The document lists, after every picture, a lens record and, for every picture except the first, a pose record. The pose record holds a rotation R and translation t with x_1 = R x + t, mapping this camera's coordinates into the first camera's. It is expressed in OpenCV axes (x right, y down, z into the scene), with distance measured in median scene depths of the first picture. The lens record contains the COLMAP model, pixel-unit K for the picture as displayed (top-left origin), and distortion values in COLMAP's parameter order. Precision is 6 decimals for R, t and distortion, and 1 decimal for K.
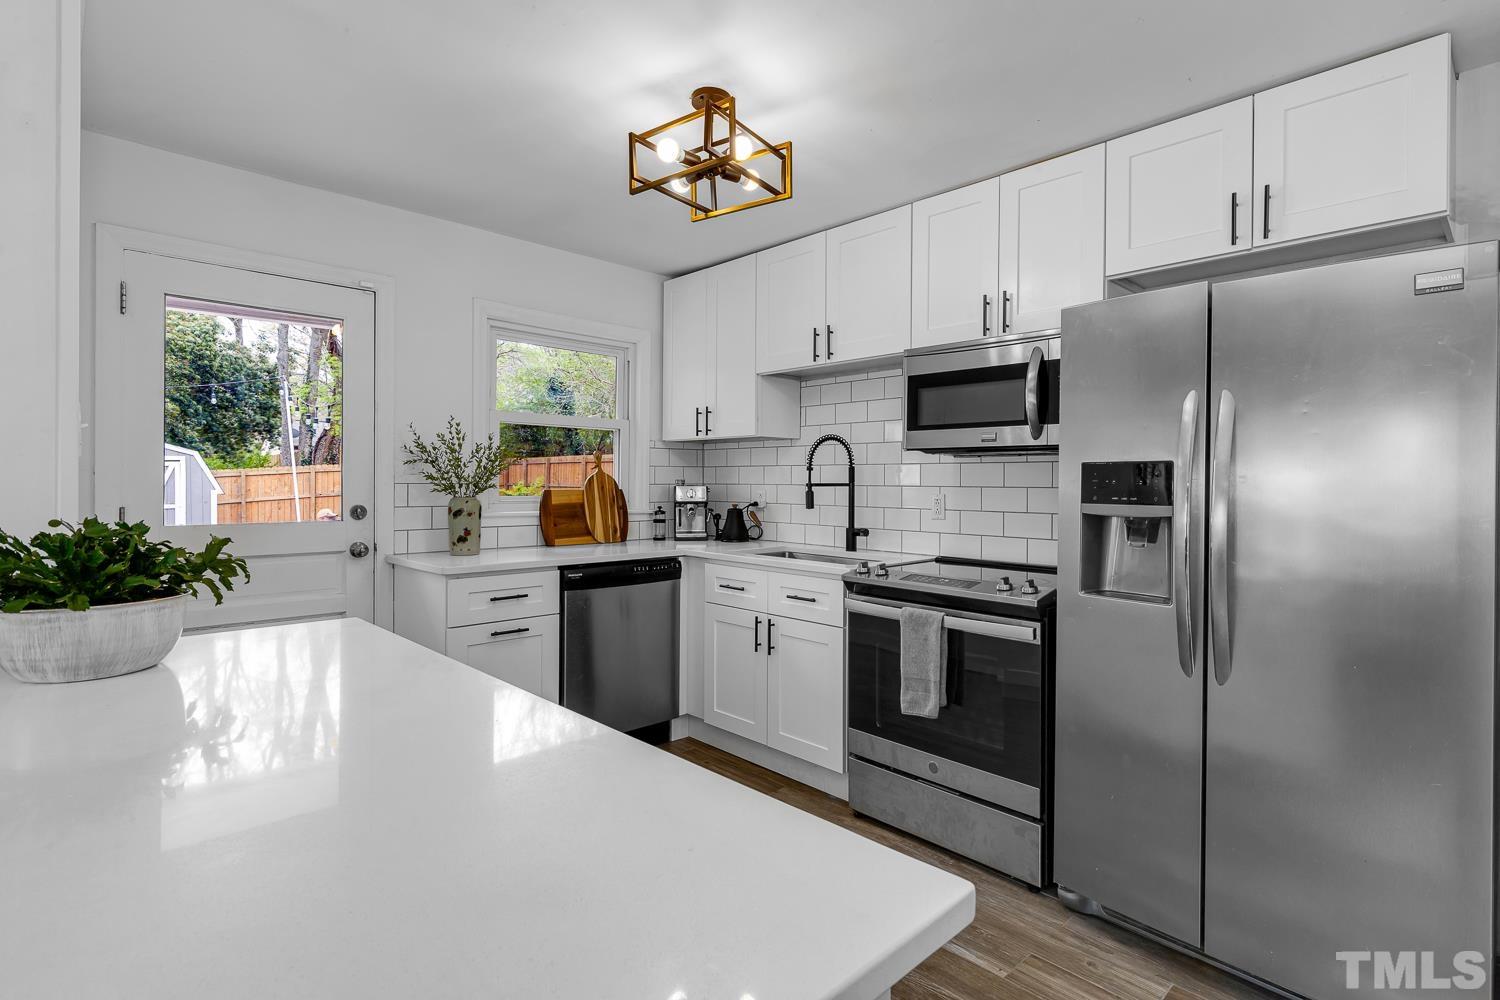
lens RADIAL K [[700.8, 0, 761.9], [0, 700.8, 490.1], [0, 0, 1]] dist [0.013244, 0.000951]
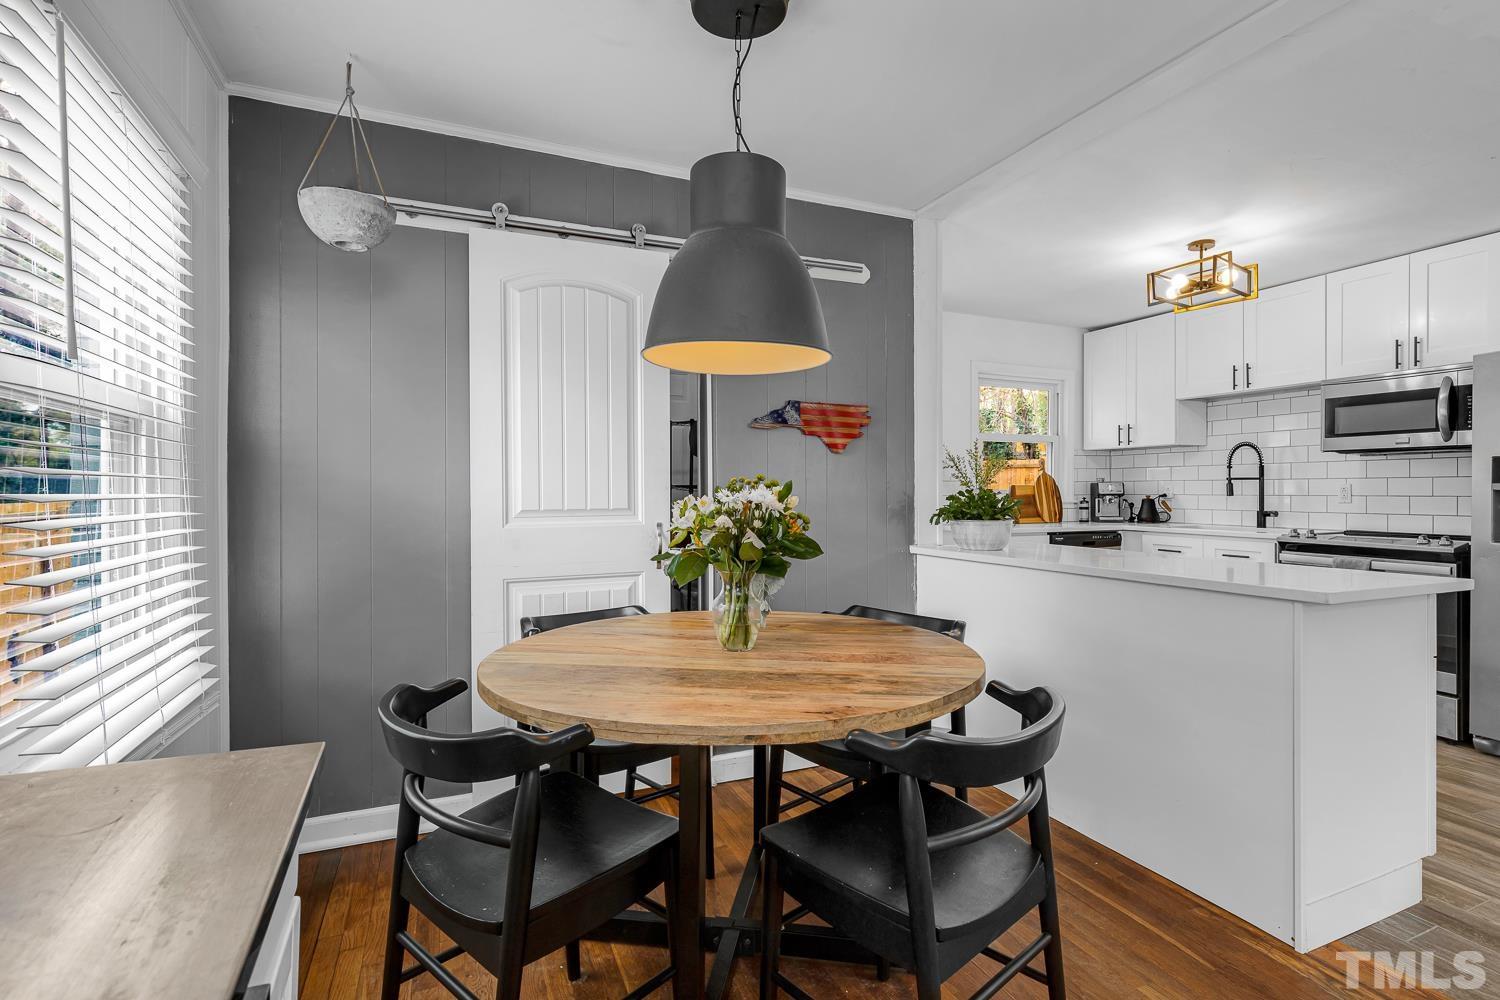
lens RADIAL K [[700.8, 0, 778.3], [0, 700.8, 496.5], [0, 0, 1]] dist [0.013244, 0.000951]
pose [[0.943174, -0.004391, -0.332269, -0.285307], [0.002714, 0.999981, -0.005512, 0.030192], [0.332287, 0.004297, 0.943168, -0.560317]]
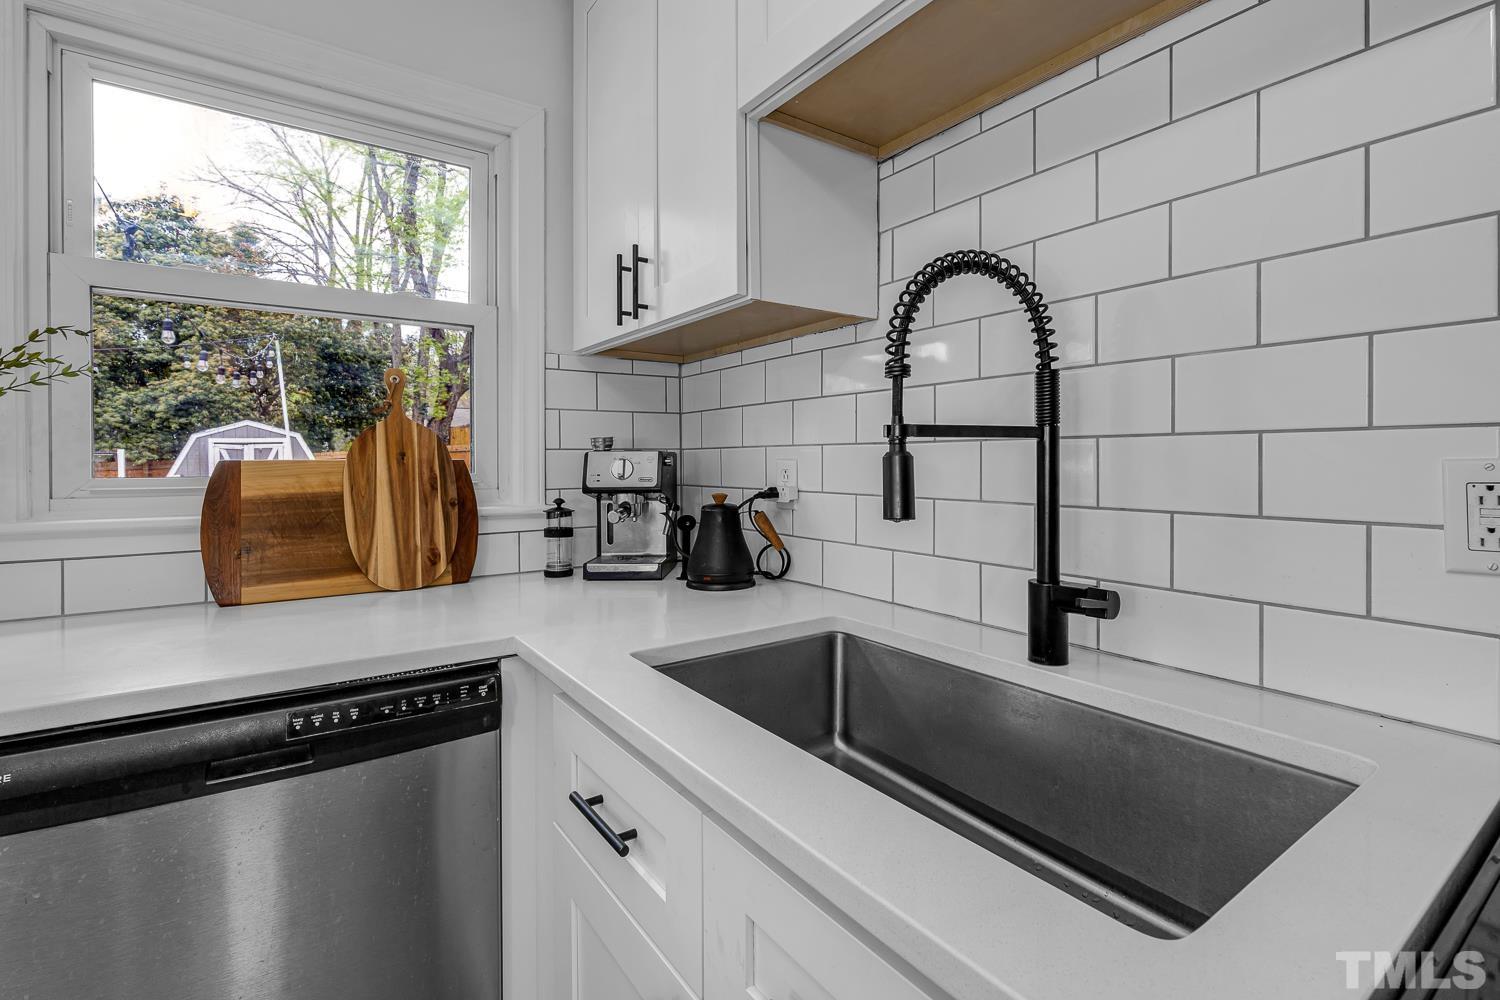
lens RADIAL K [[700.8, 0, 751.1], [0, 700.8, 468.2], [0, 0, 1]] dist [0.013244, 0.000951]
pose [[0.985632, -0.007888, -0.168723, 0.053245], [0.007849, 0.999969, -0.000899, 0.006162], [0.168725, -0.000438, 0.985663, 0.663891]]
